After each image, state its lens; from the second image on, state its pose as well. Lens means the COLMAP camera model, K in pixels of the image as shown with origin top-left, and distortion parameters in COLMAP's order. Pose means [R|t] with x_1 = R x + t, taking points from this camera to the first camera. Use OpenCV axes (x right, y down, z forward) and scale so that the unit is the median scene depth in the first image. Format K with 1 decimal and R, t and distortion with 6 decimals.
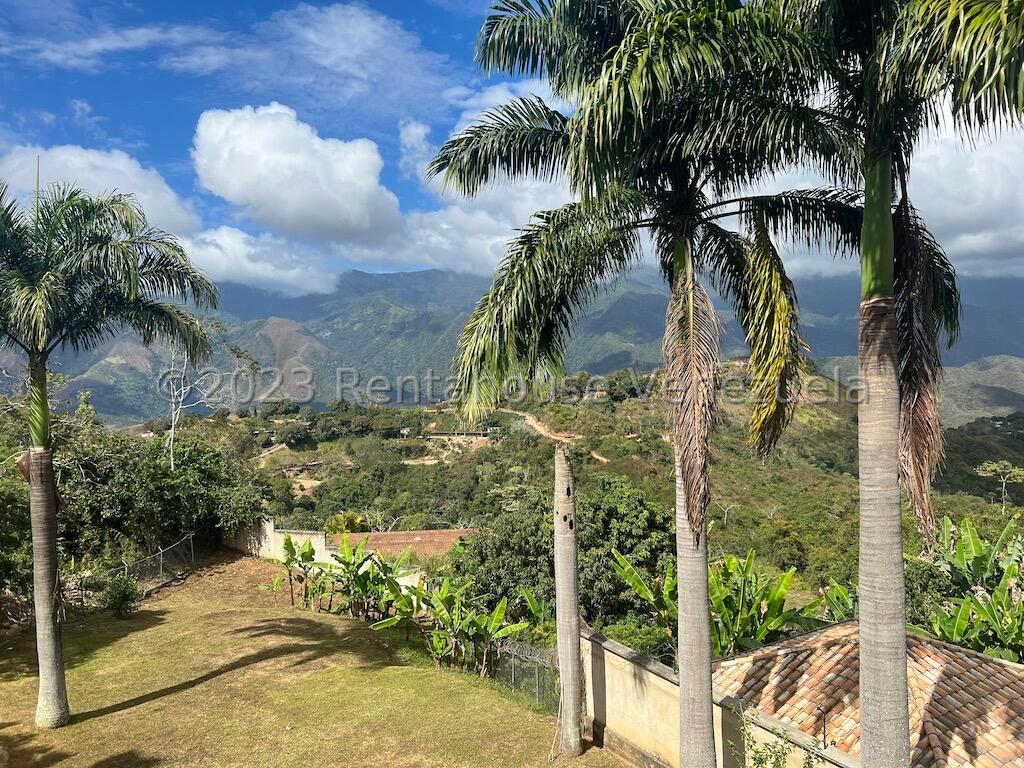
lens RADIAL K [[778.1, 0, 512.1], [0, 778.1, 380.6], [0, 0, 1]] dist [0.055973, -0.064300]
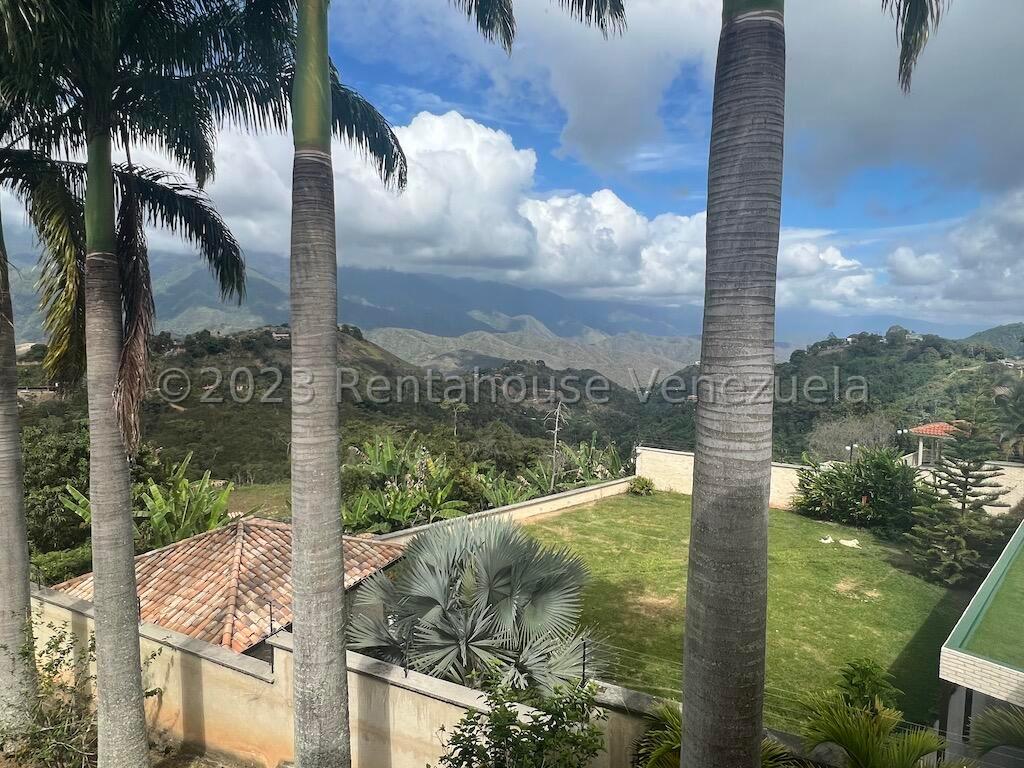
lens RADIAL K [[597.8, 0, 515.0], [0, 597.8, 378.8], [0, 0, 1]] dist [-0.000887, 0.000018]
pose [[0.809491, -0.006255, 0.587099, 0.192440], [-0.028274, 0.998368, 0.049621, 0.010250], [-0.586451, -0.056768, 0.807993, -0.048863]]
